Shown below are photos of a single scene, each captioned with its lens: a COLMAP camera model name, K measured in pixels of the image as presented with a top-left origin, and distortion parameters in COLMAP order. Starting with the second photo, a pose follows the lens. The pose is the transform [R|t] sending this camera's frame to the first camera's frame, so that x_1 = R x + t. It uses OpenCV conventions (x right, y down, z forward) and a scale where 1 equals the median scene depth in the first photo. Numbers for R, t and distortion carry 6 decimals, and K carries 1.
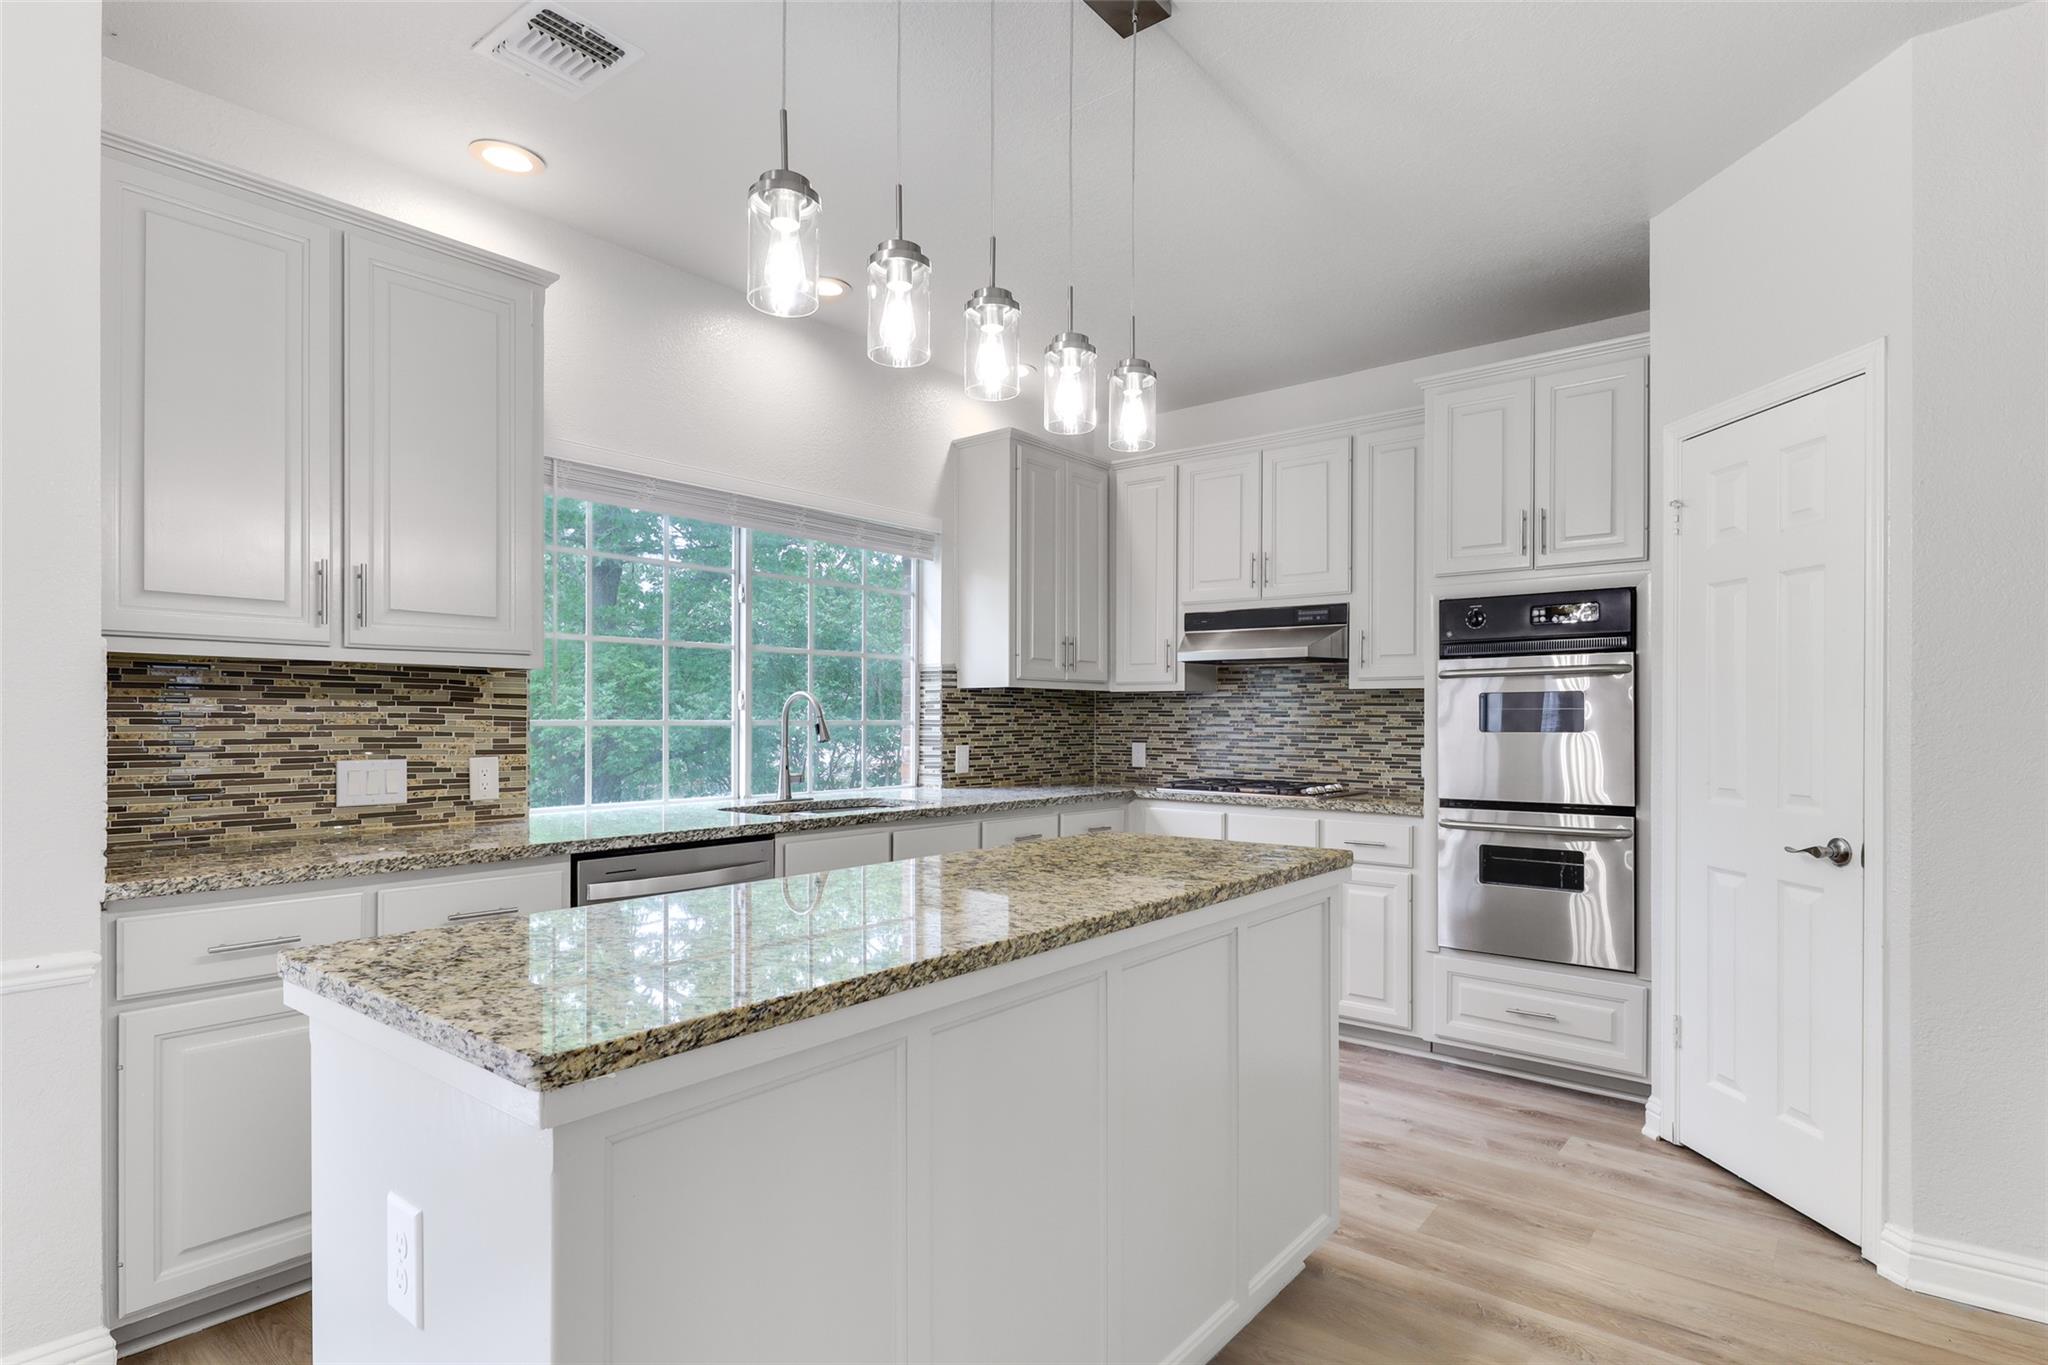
lens RADIAL K [[1066.3, 0, 1024.8], [0, 1066.3, 712.4], [0, 0, 1]] dist [0.004248, -0.000741]
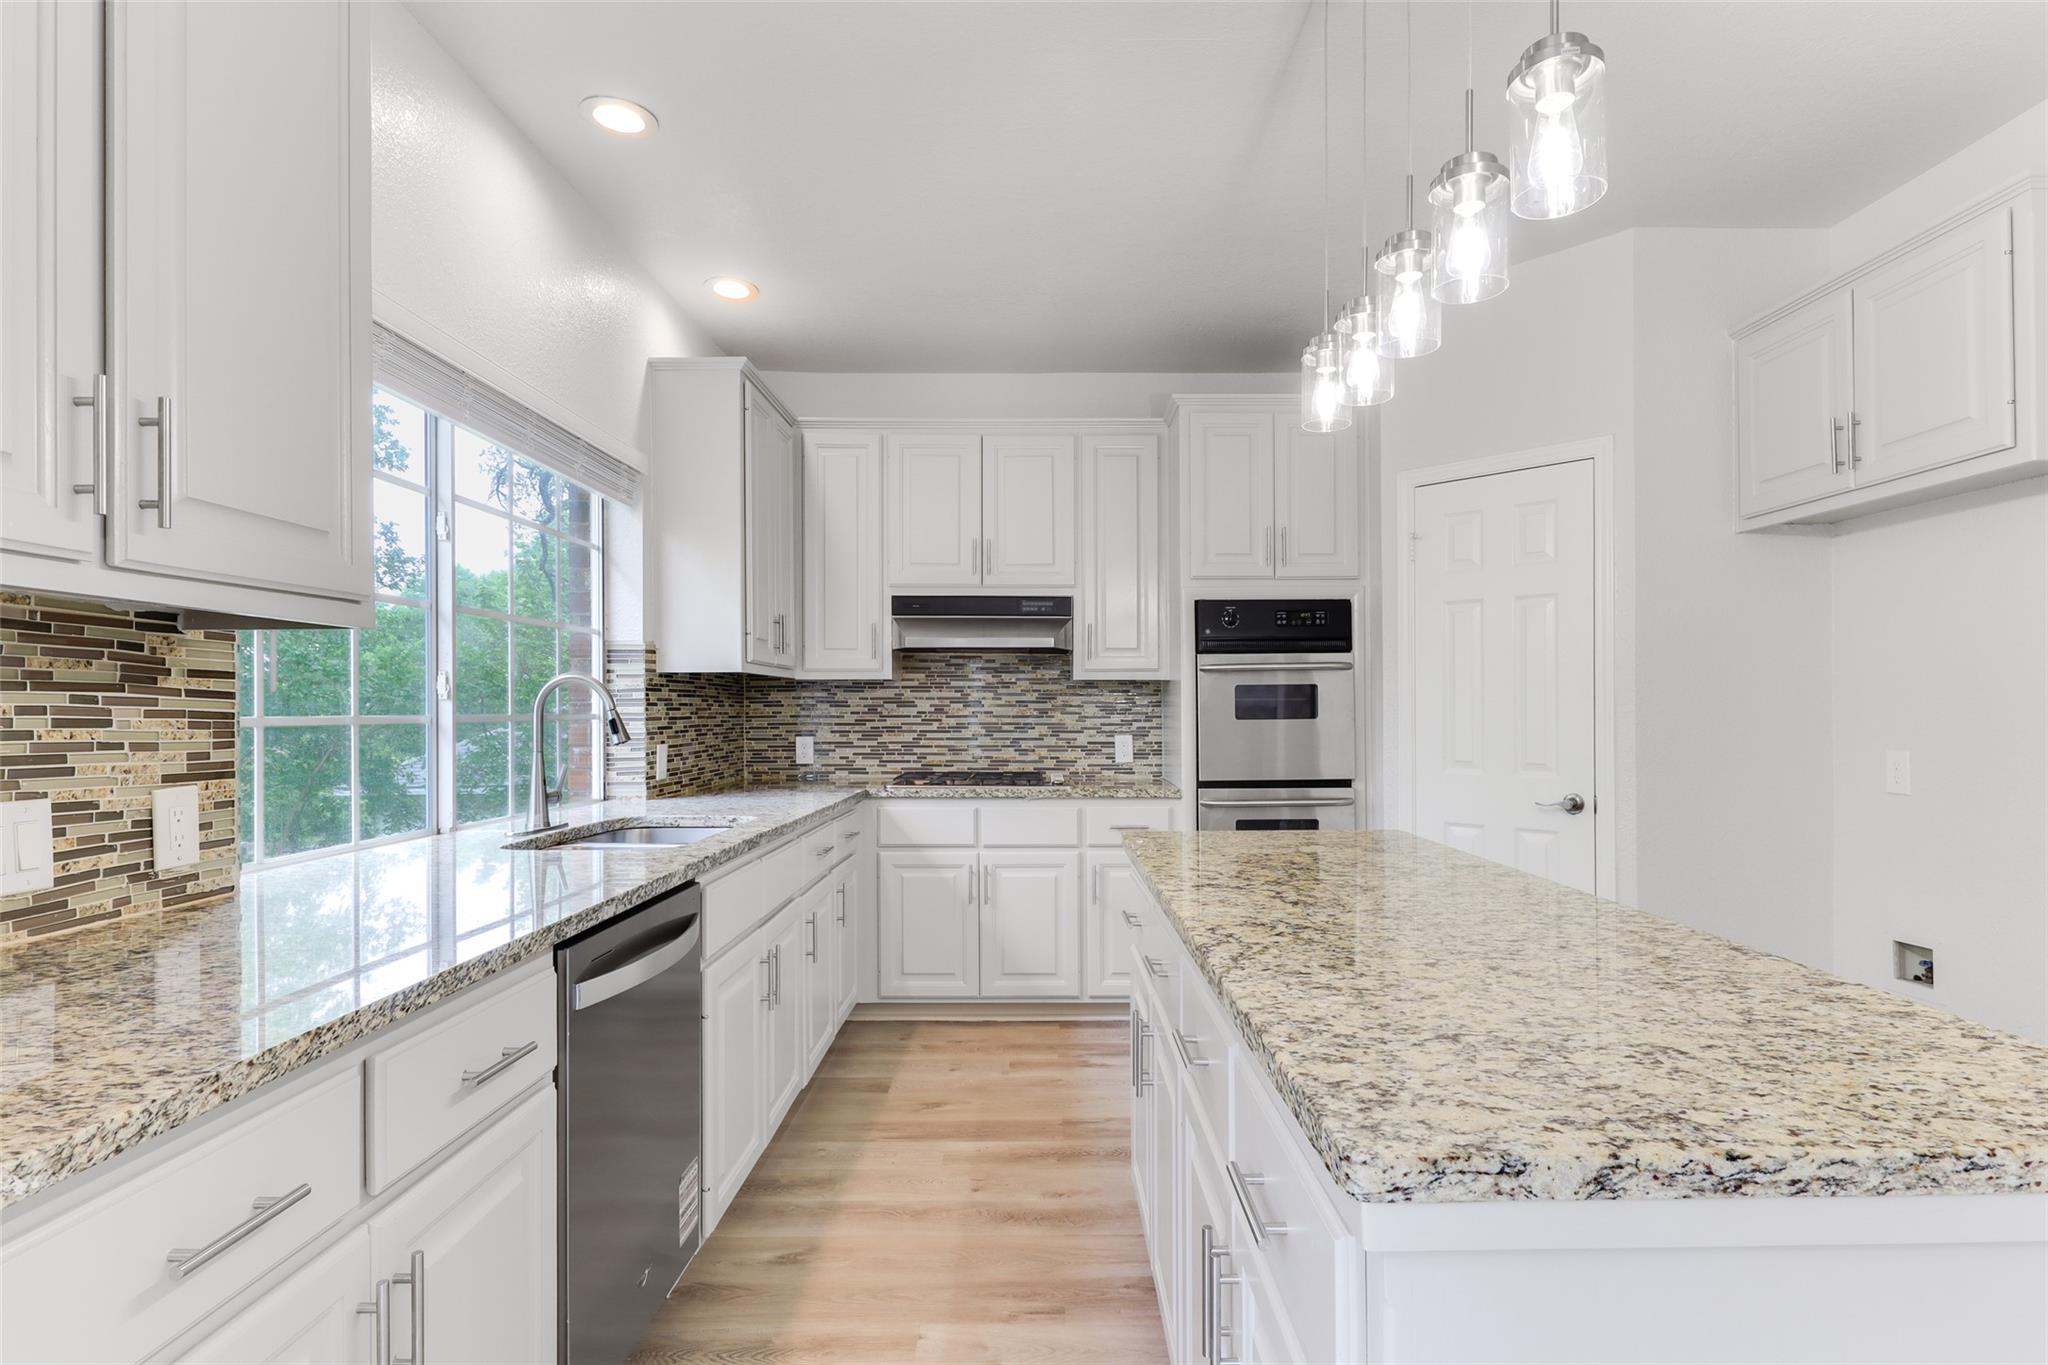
lens RADIAL K [[1066.3, 0, 1024.8], [0, 1066.3, 712.4], [0, 0, 1]] dist [0.004248, -0.000741]
pose [[0.769364, -0.006892, 0.638773, -0.373506], [0.000859, 0.999952, 0.009754, -0.000490], [-0.638810, -0.006956, 0.769333, 0.224133]]
